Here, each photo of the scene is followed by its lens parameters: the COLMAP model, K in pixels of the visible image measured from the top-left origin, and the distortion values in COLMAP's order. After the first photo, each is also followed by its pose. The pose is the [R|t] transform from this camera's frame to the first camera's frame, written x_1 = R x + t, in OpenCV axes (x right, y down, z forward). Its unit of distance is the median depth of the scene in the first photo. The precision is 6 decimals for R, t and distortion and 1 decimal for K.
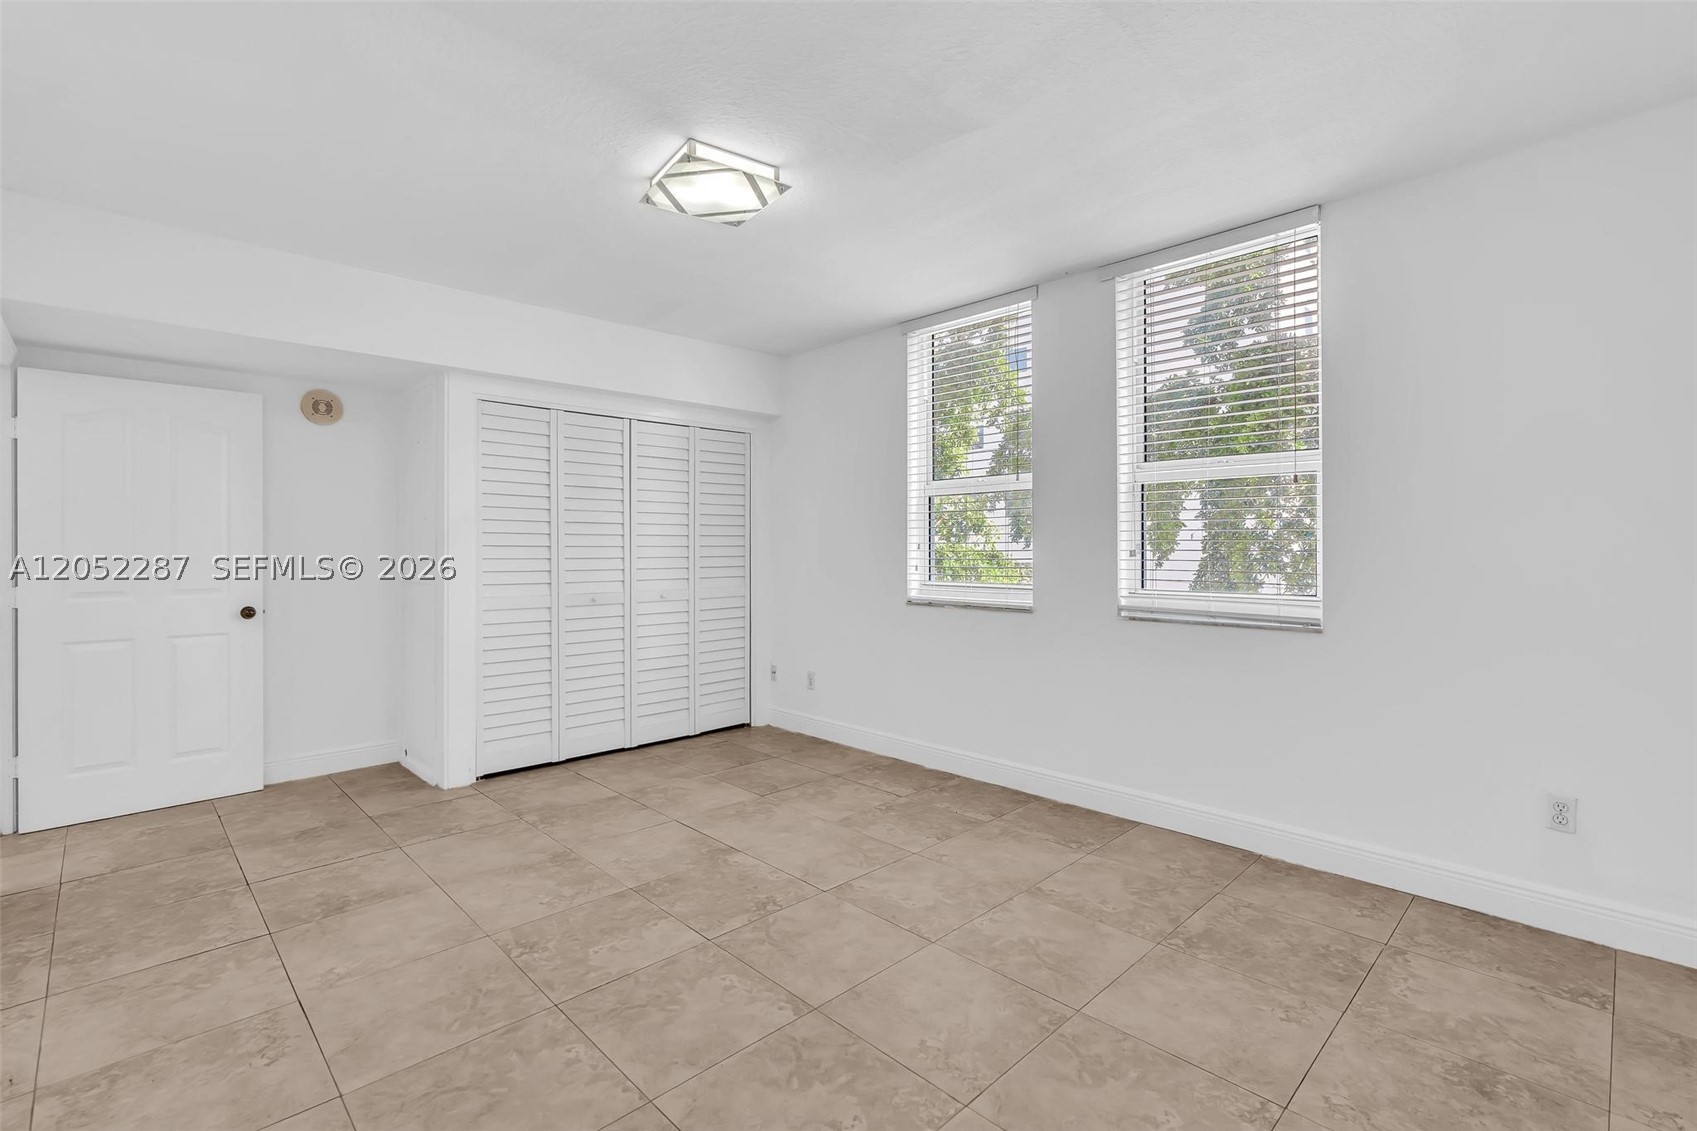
lens RADIAL K [[764.7, 0, 837.5], [0, 764.7, 551.3], [0, 0, 1]] dist [-0.004636, 0.000630]
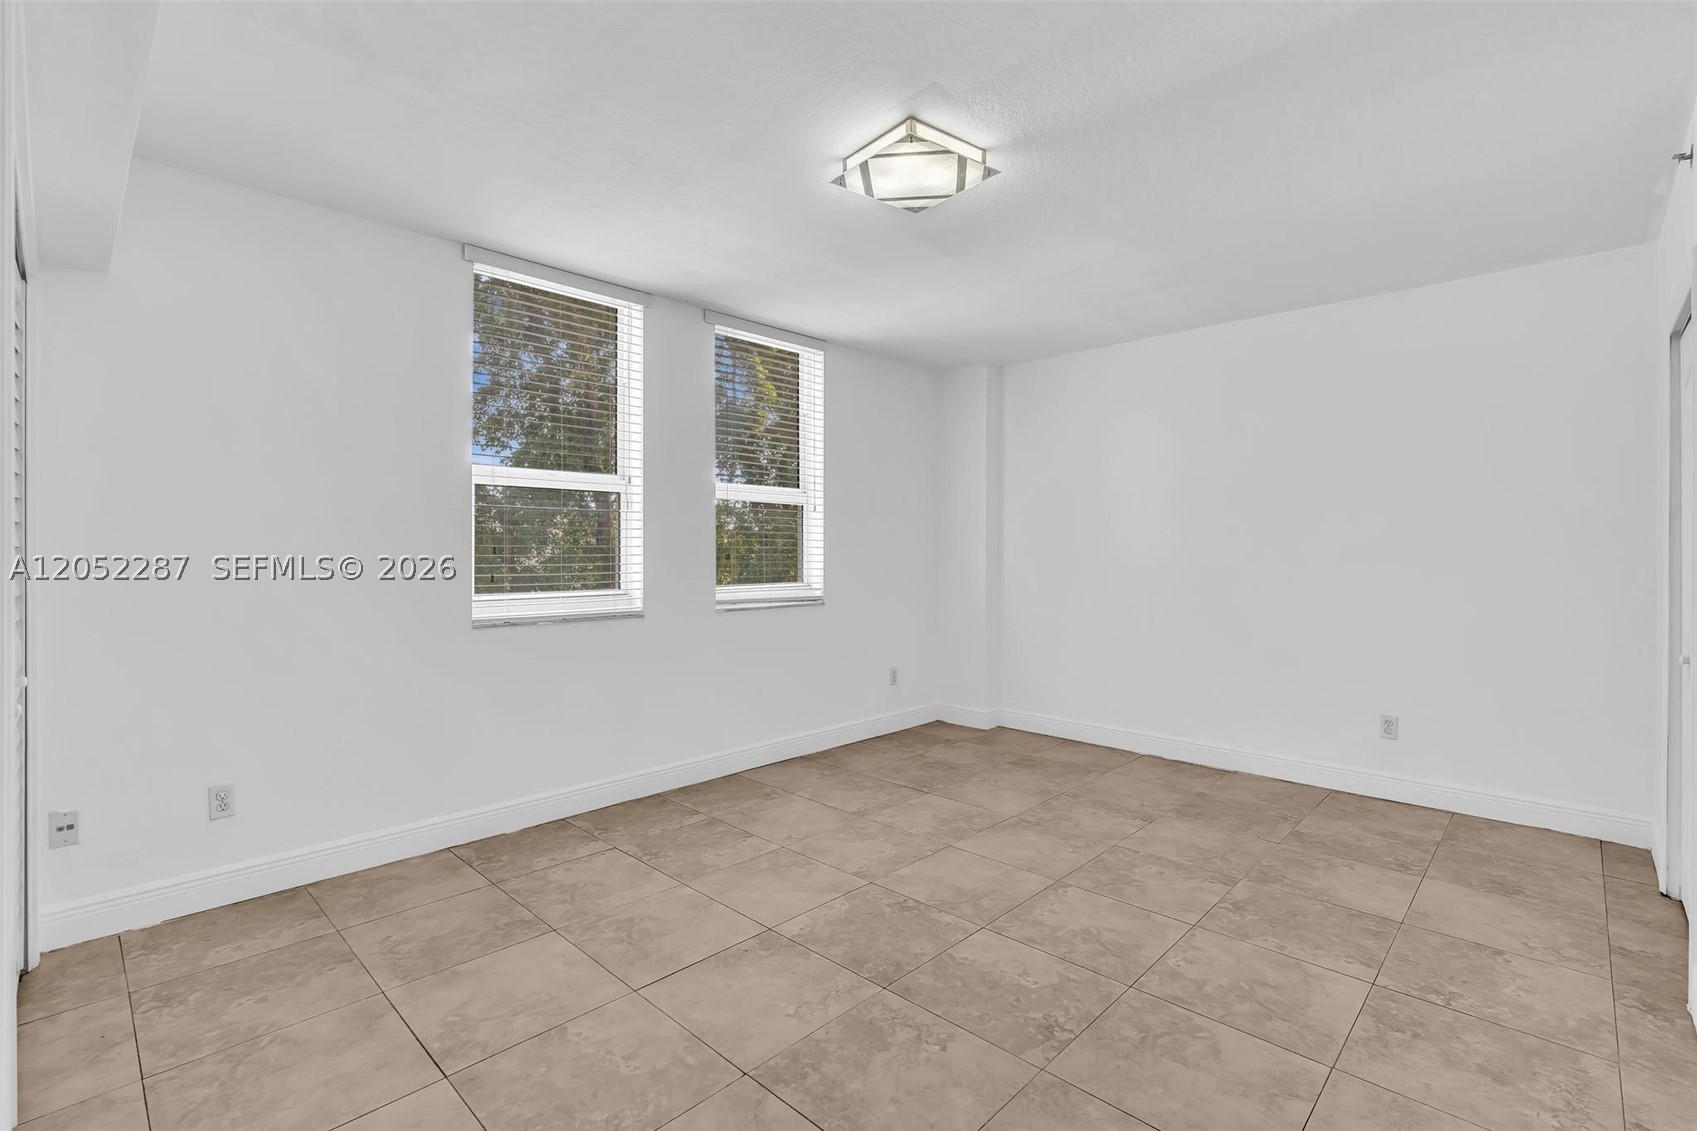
lens RADIAL K [[764.7, 0, 837.5], [0, 764.7, 551.3], [0, 0, 1]] dist [-0.004636, 0.000630]
pose [[-0.034901, 0.002606, 0.999387, -0.961072], [0.000137, 0.999997, -0.002603, -0.005336], [-0.999391, 0.000046, -0.034901, 0.979383]]
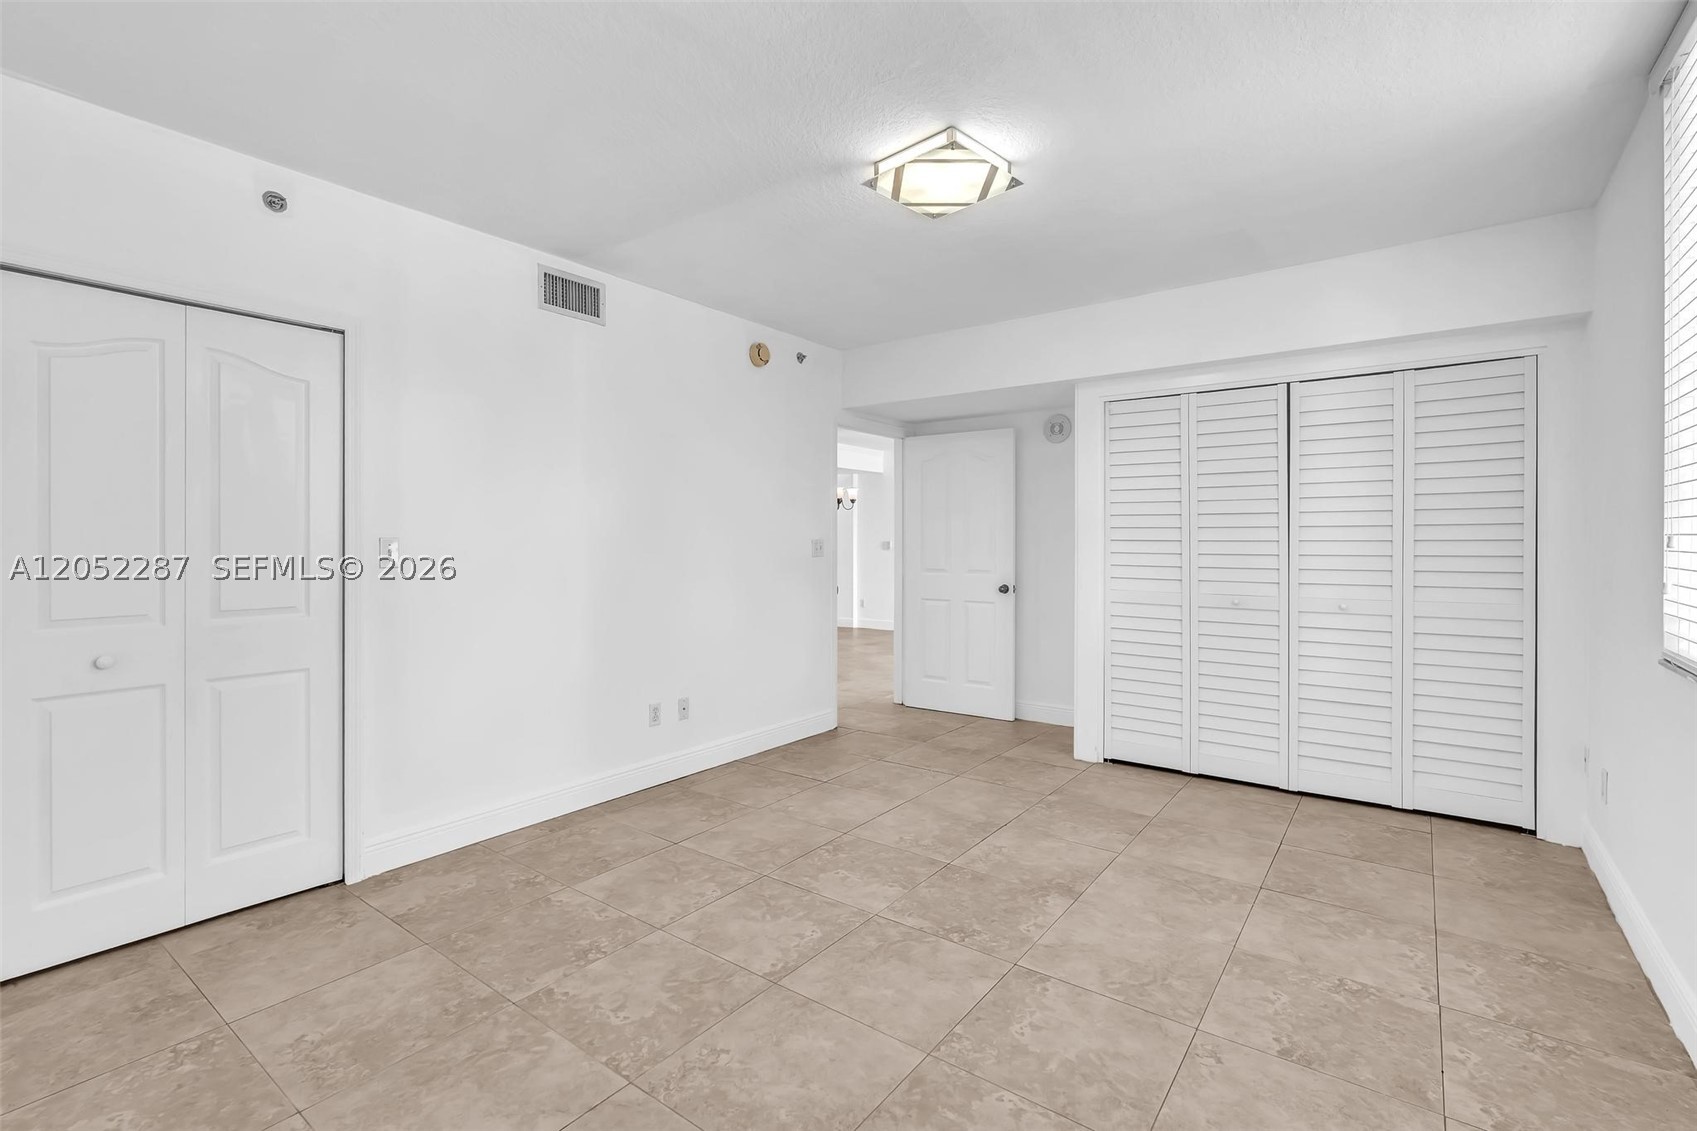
lens RADIAL K [[764.7, 0, 837.5], [0, 764.7, 551.3], [0, 0, 1]] dist [-0.004636, 0.000630]
pose [[0.159047, 0.014388, -0.987166, 0.682924], [-0.003383, 0.999896, 0.014029, -0.007867], [0.987265, 0.001108, 0.159079, 0.615948]]
